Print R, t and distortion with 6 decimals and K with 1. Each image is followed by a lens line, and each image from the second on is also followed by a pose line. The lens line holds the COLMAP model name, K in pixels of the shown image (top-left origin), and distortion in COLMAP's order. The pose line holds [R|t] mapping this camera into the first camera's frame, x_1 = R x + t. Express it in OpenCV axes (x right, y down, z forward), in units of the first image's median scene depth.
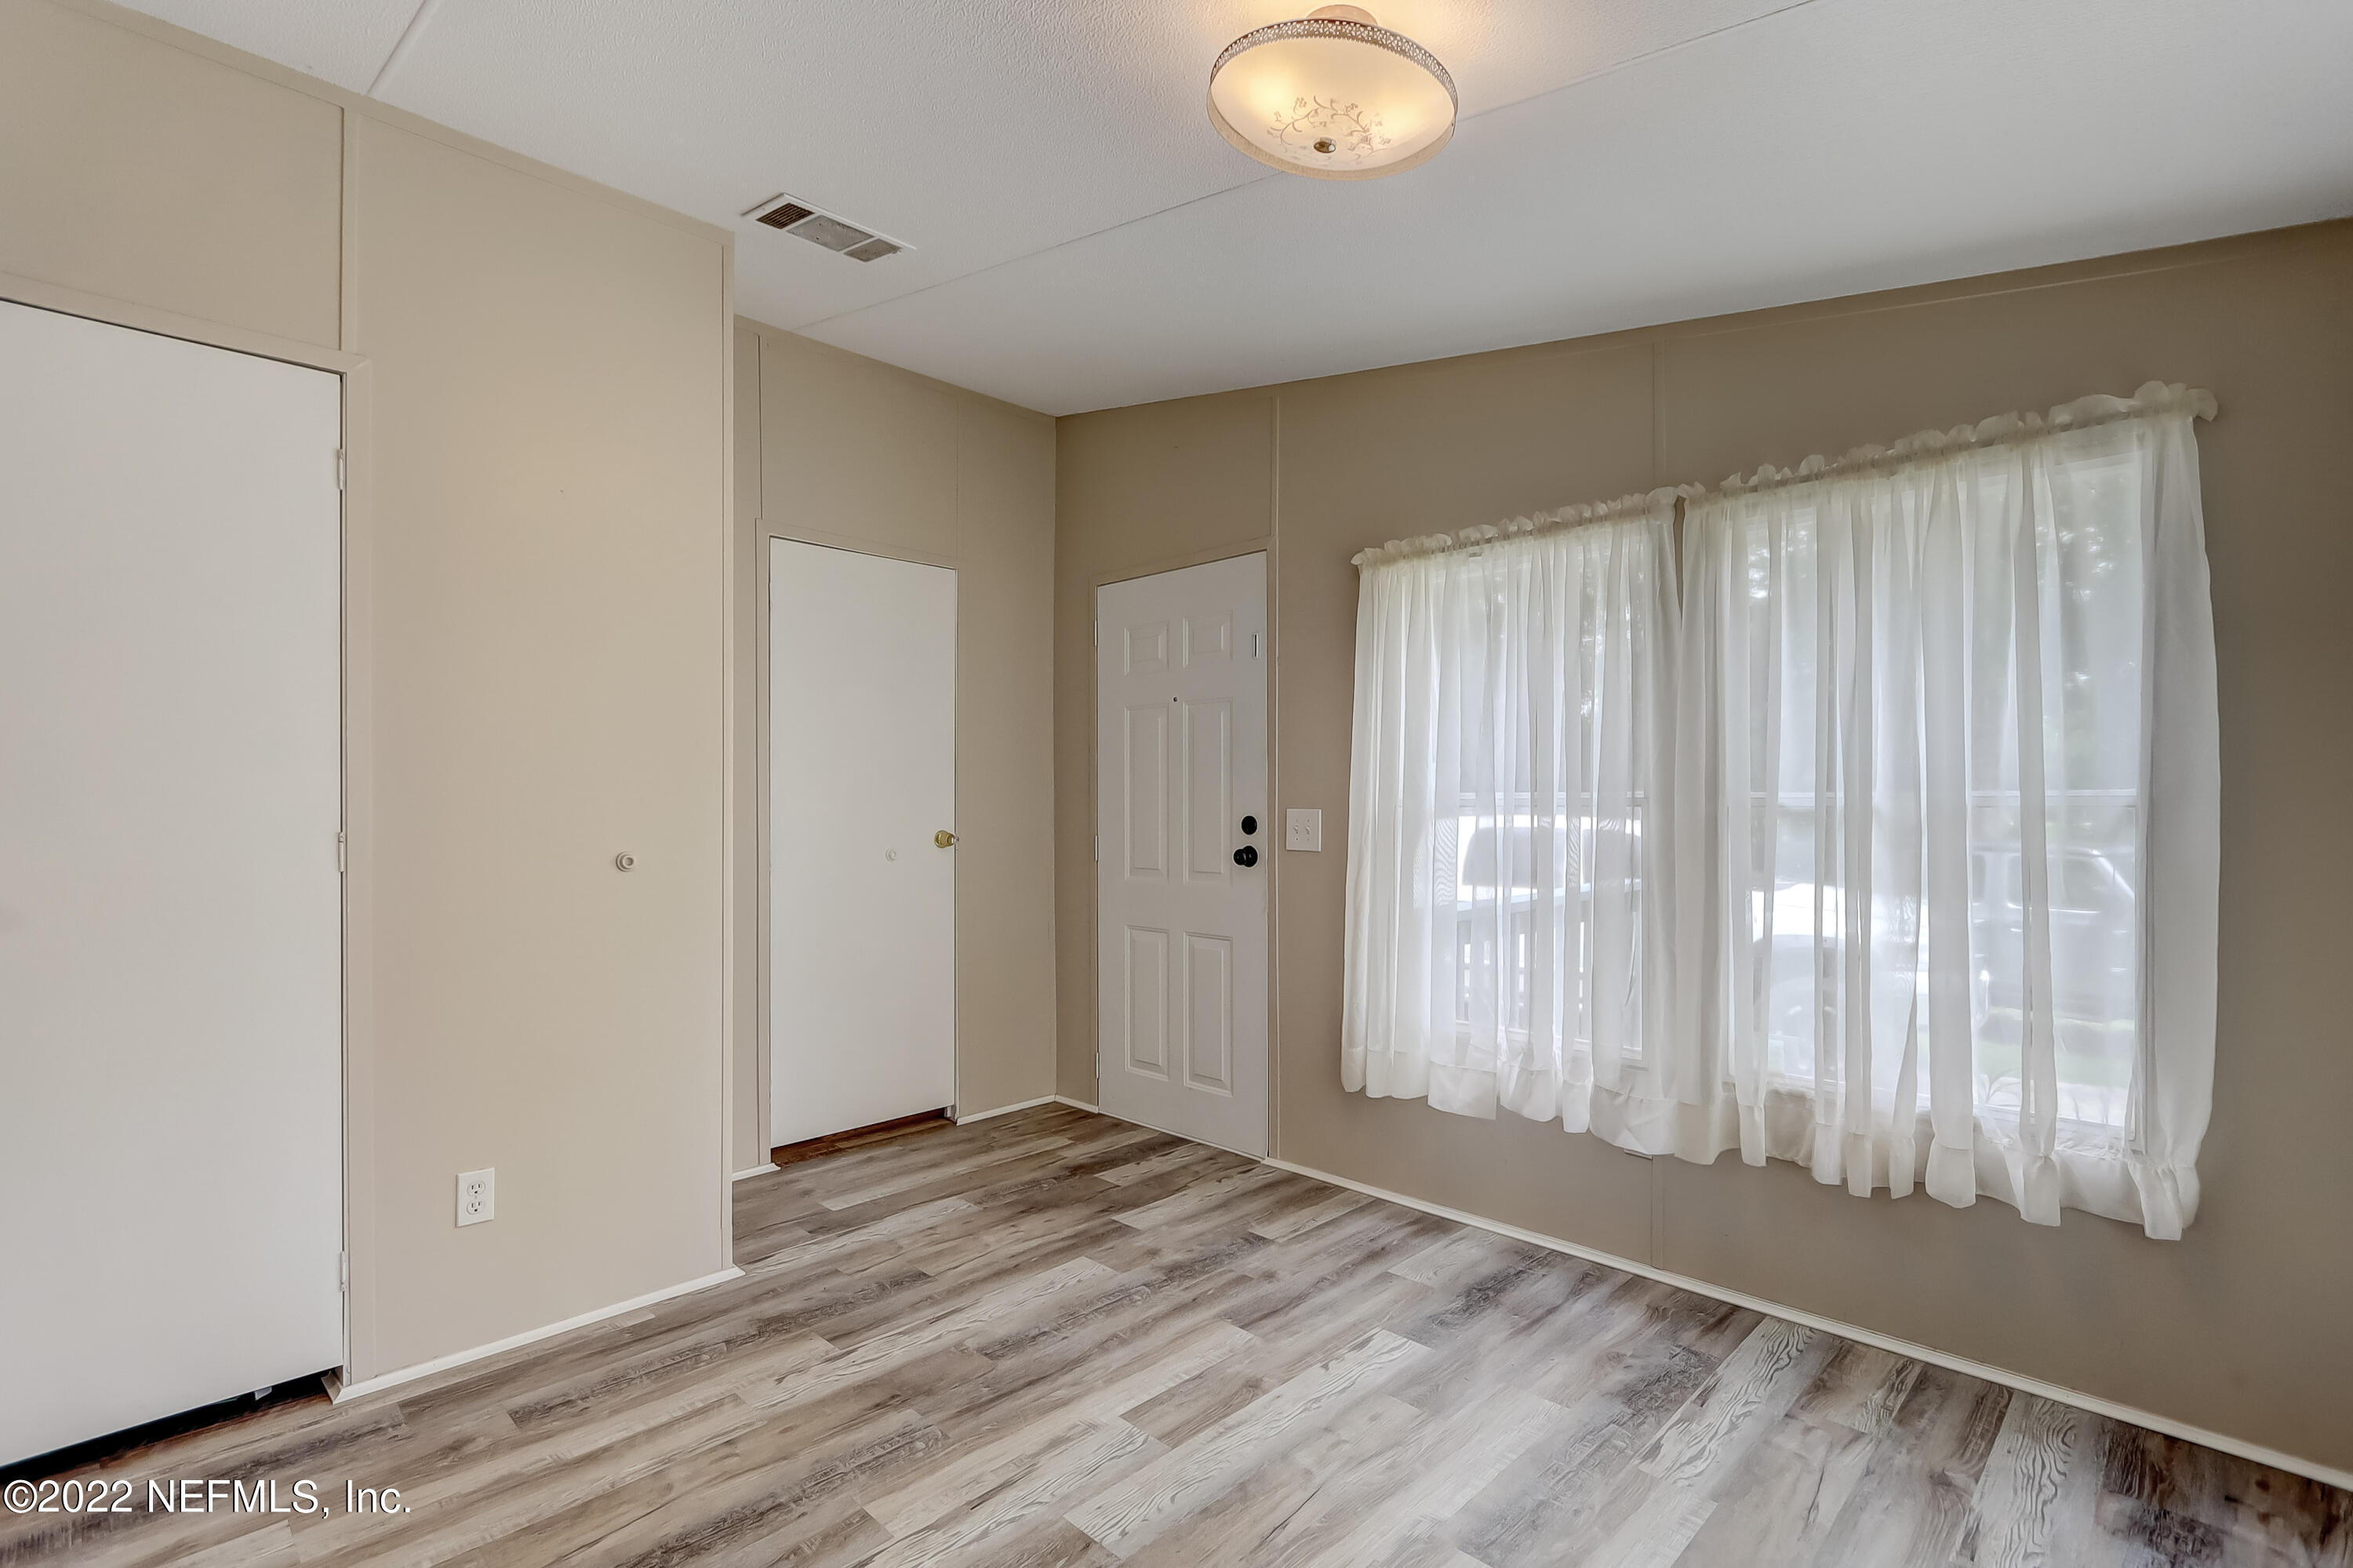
lens RADIAL K [[1083.1, 0, 1169.4], [0, 1083.1, 794.2], [0, 0, 1]] dist [-0.008282, 0.000799]
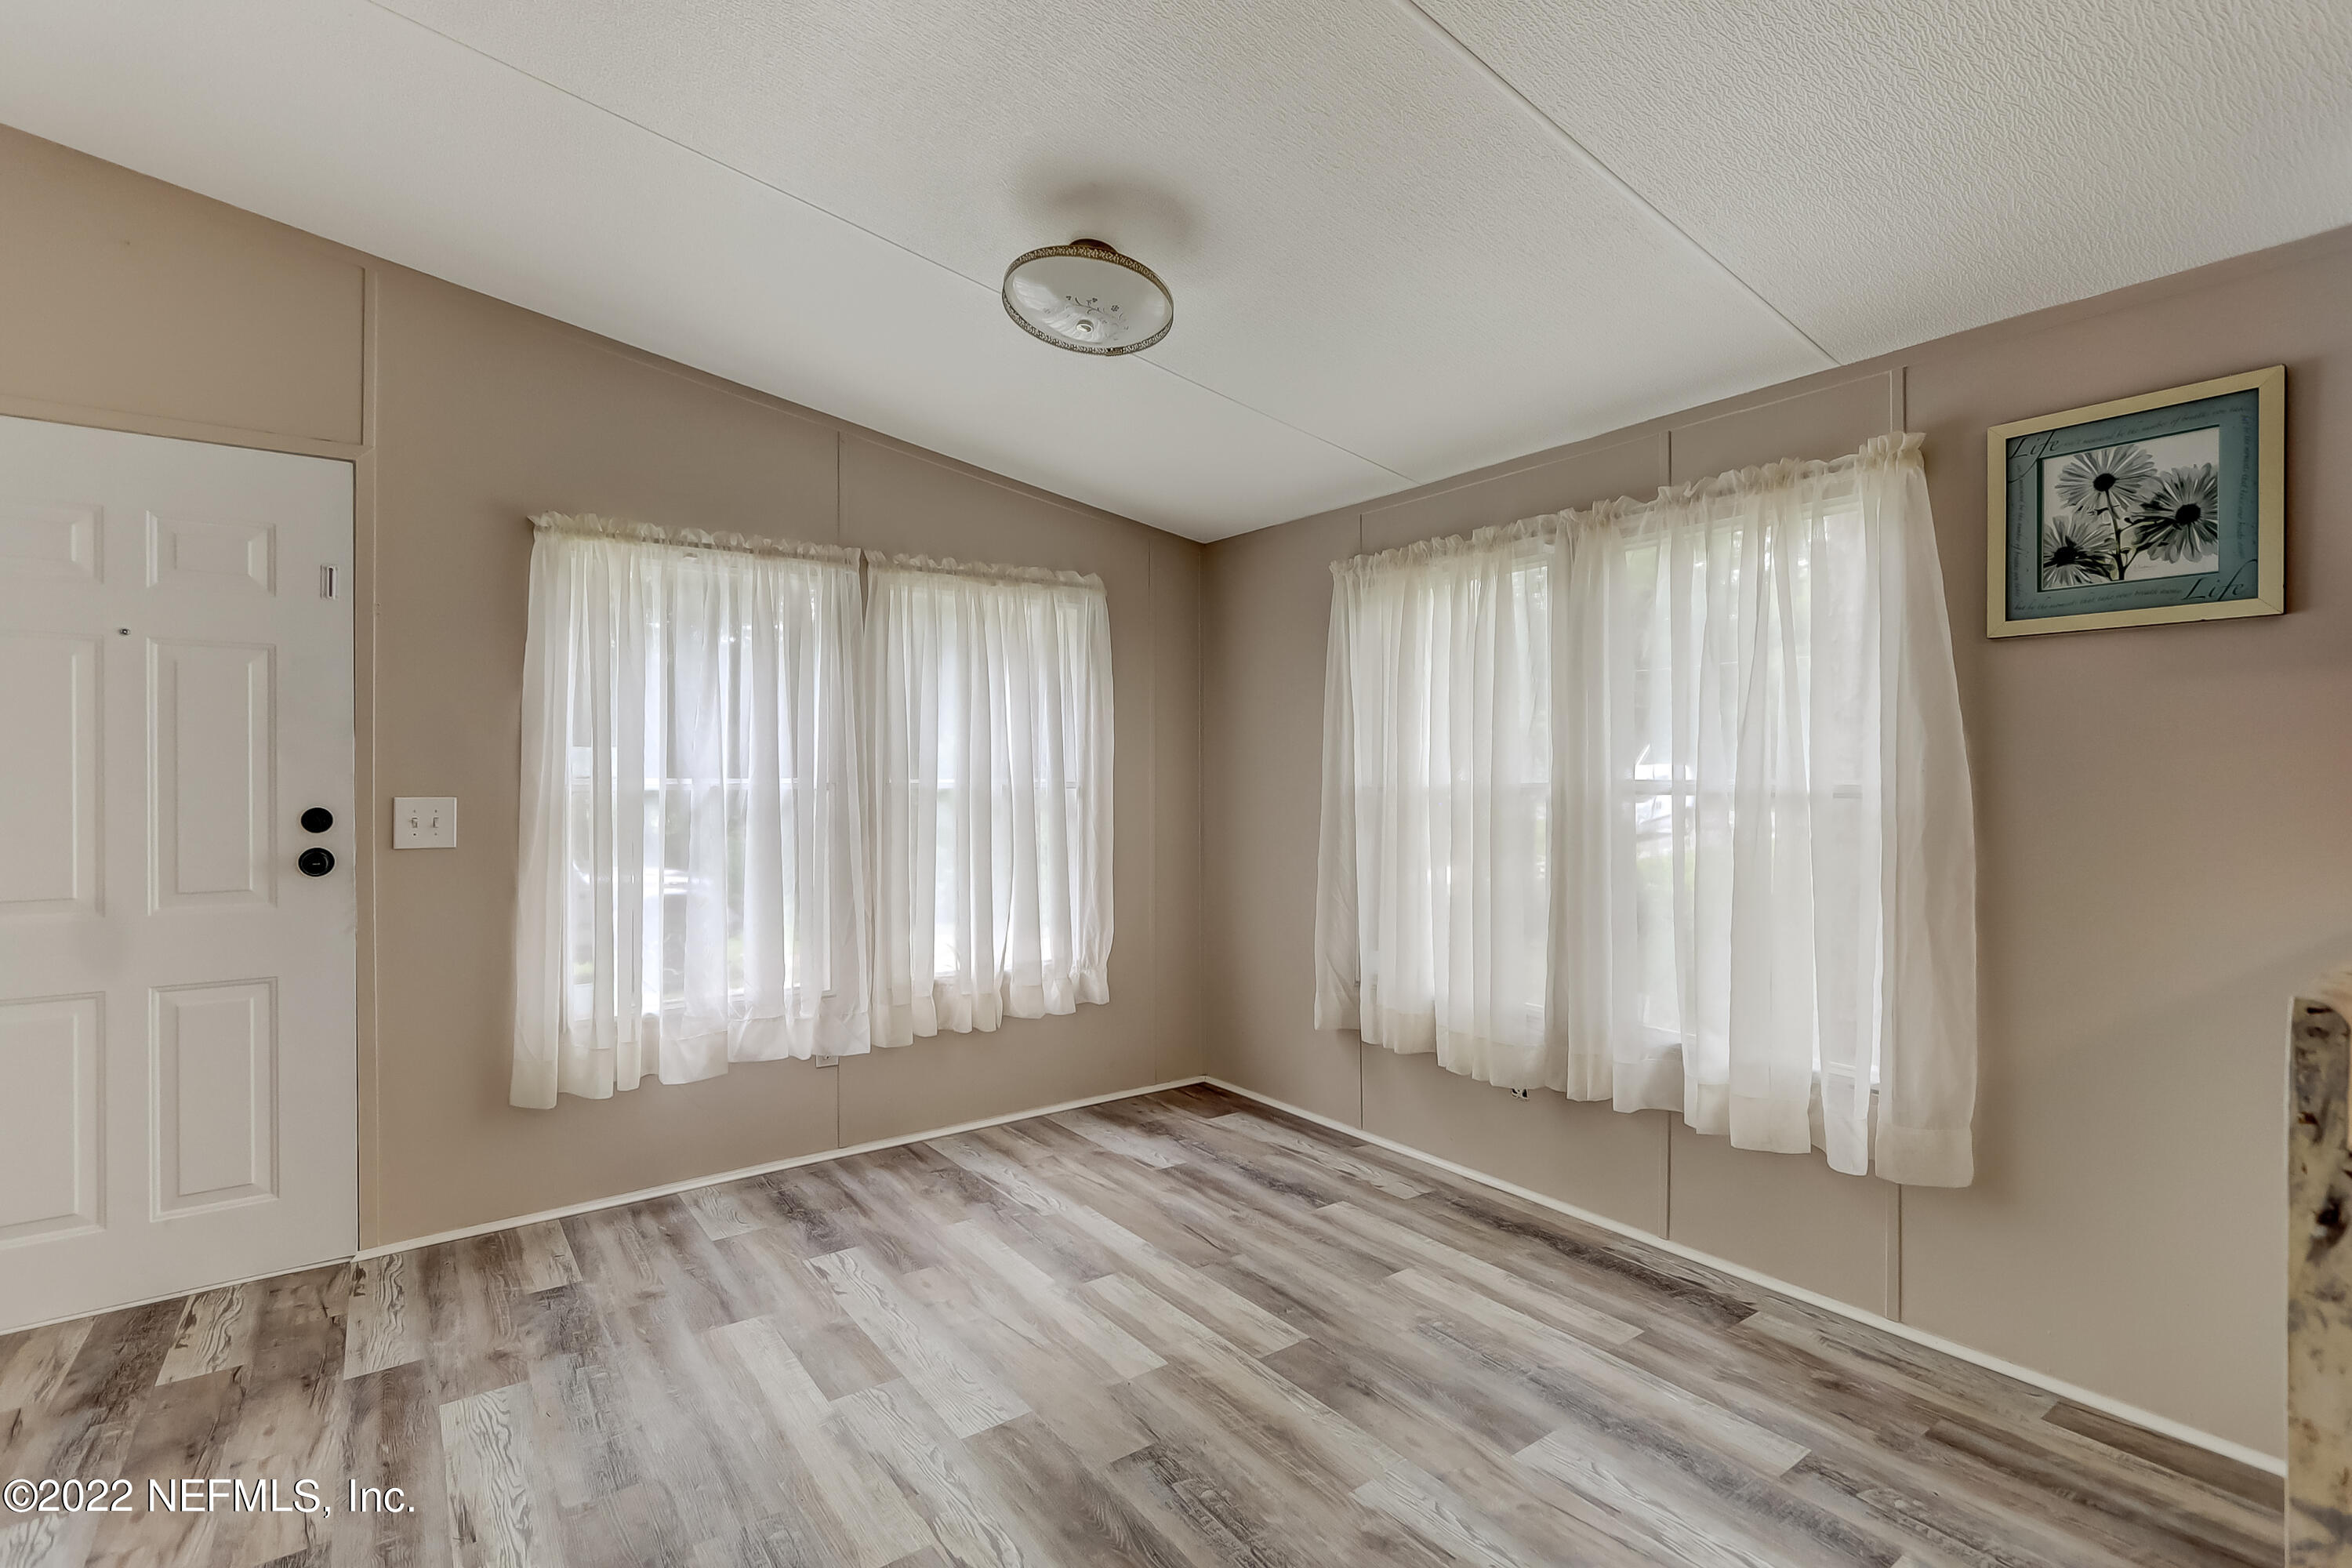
lens RADIAL K [[1072.8, 0, 1169.7], [0, 1072.8, 779.7], [0, 0, 1]] dist [-0.006465, -0.000082]
pose [[0.151169, 0.001306, 0.988507, -0.776570], [-0.000334, 0.999999, -0.001270, 0.001866], [-0.988508, -0.000139, 0.151169, 0.420888]]
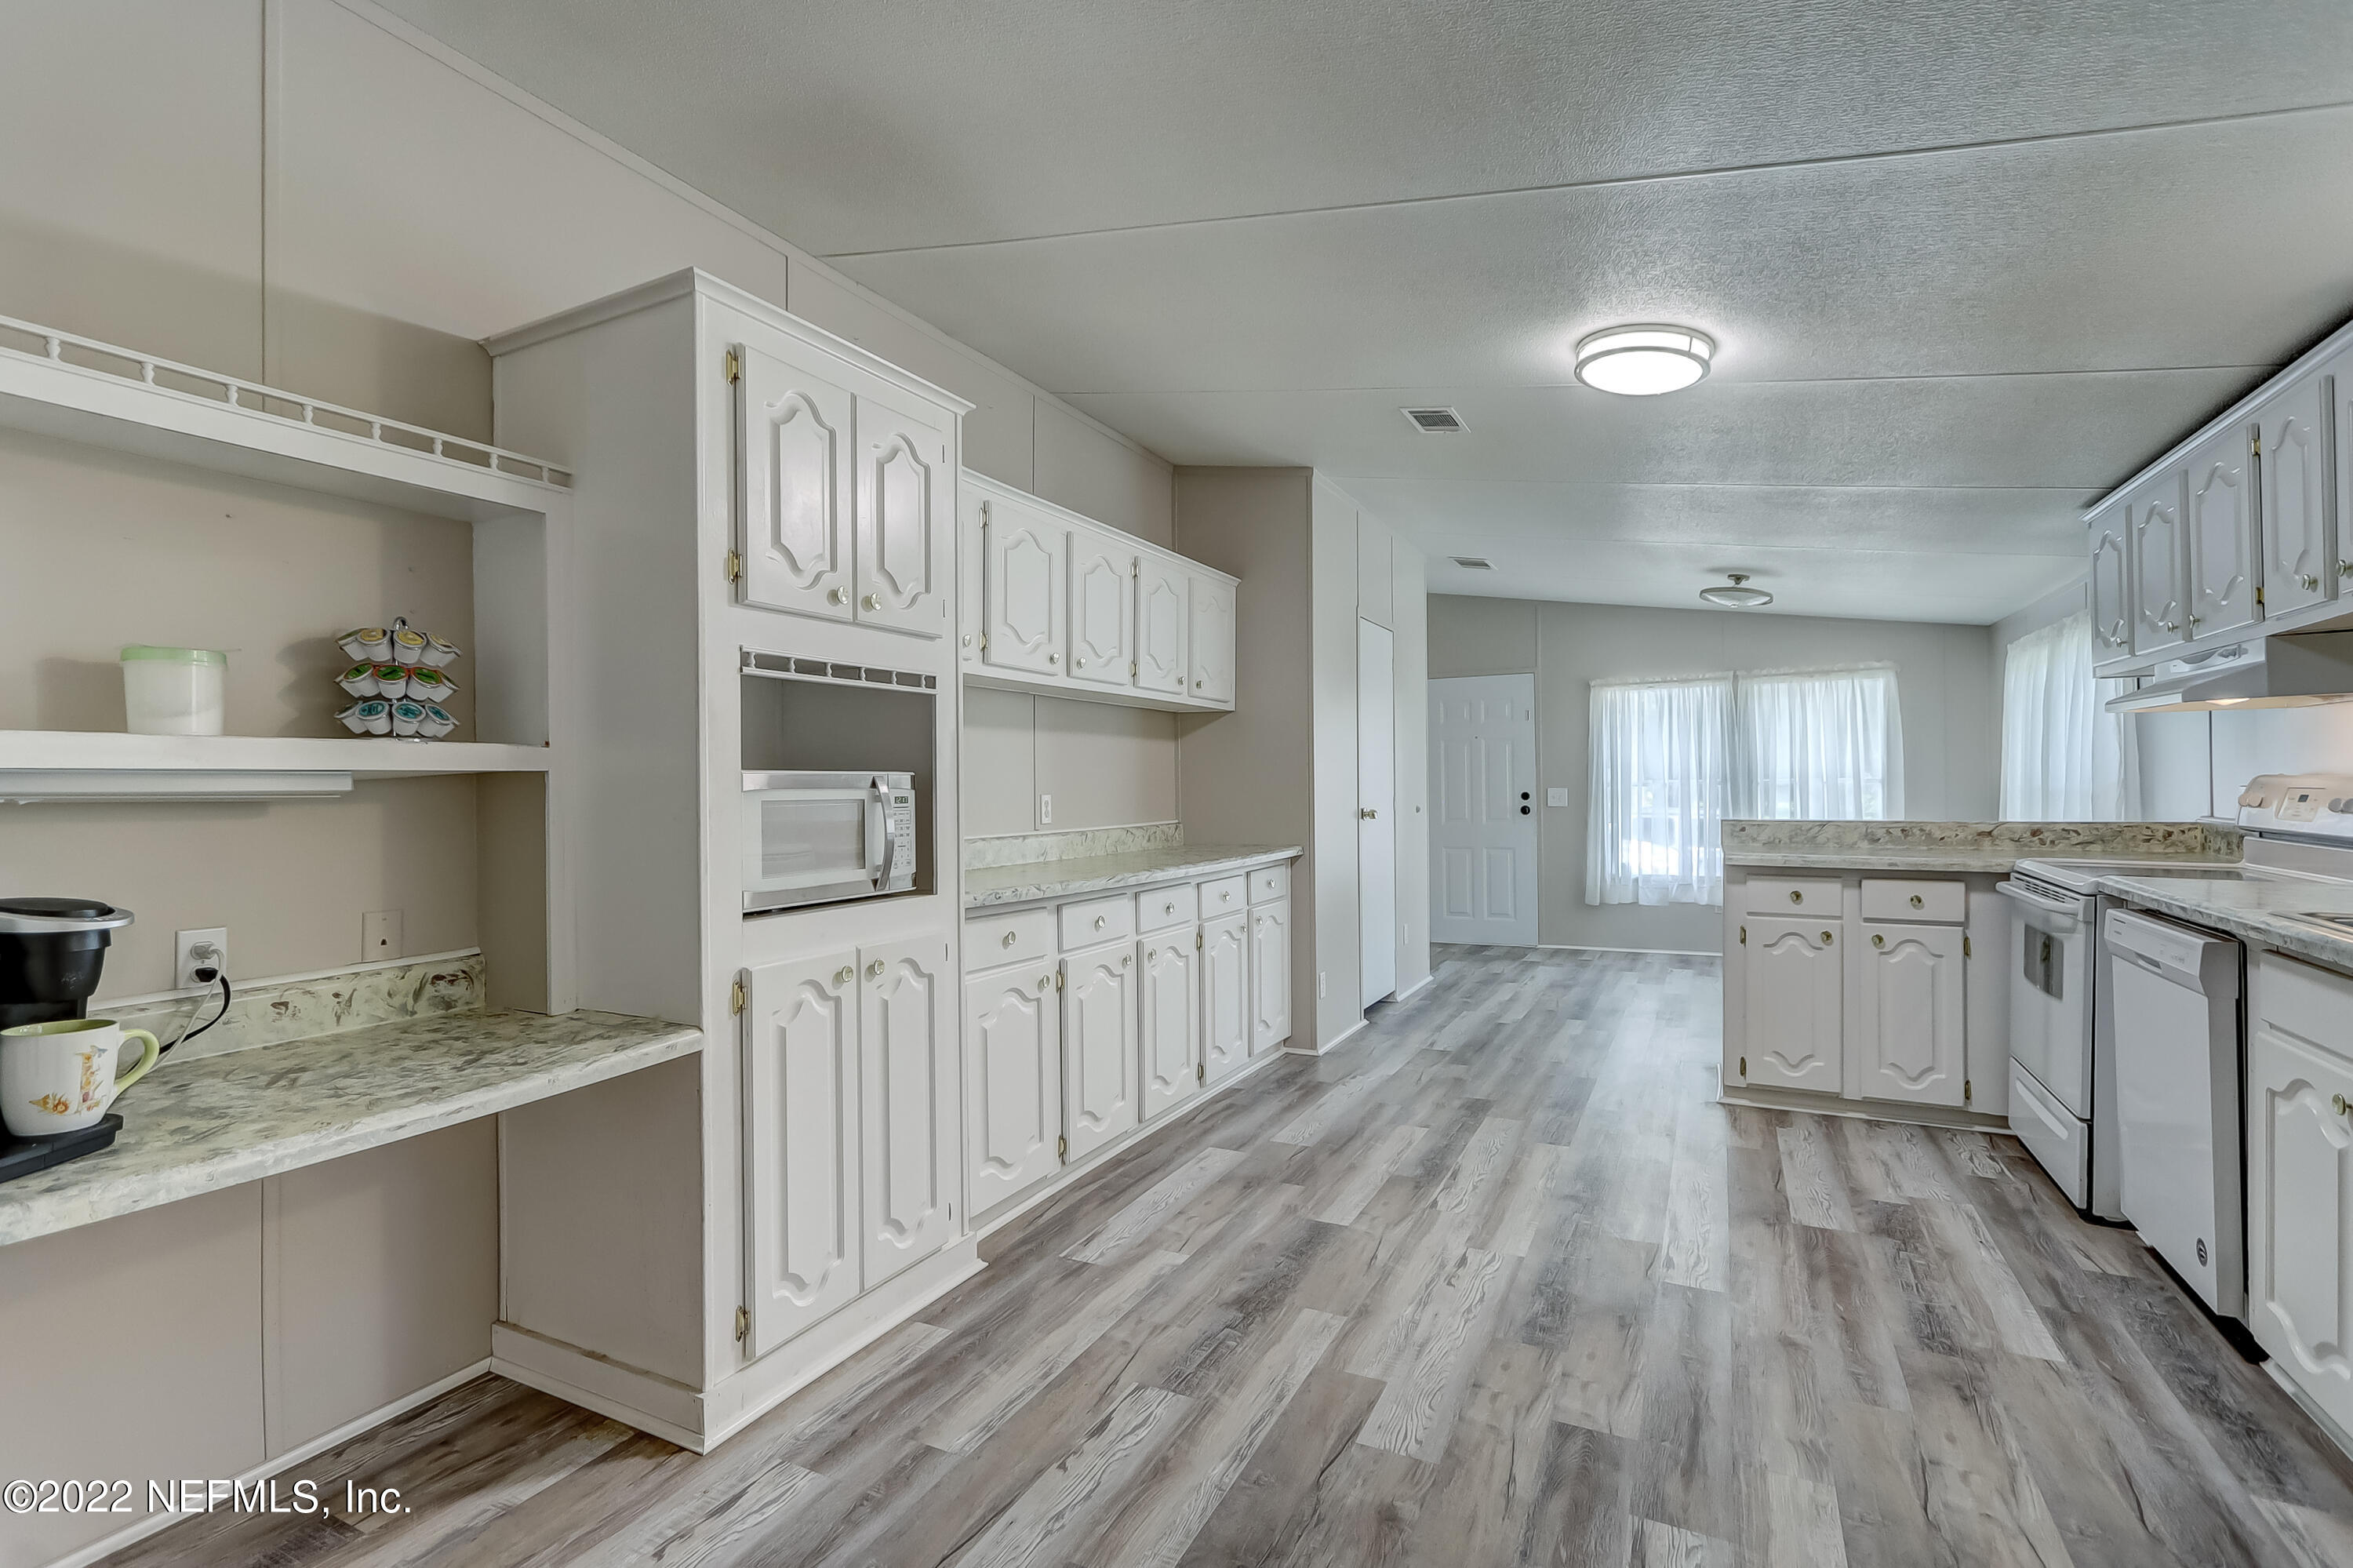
lens RADIAL K [[1078.7, 0, 1161.8], [0, 1078.7, 782.4], [0, 0, 1]] dist [-0.015275, 0.003719]
pose [[0.954160, -0.006688, 0.299222, -1.781359], [0.008471, 0.999953, -0.004660, 0.006108], [-0.299176, 0.006981, 0.954172, -1.213354]]
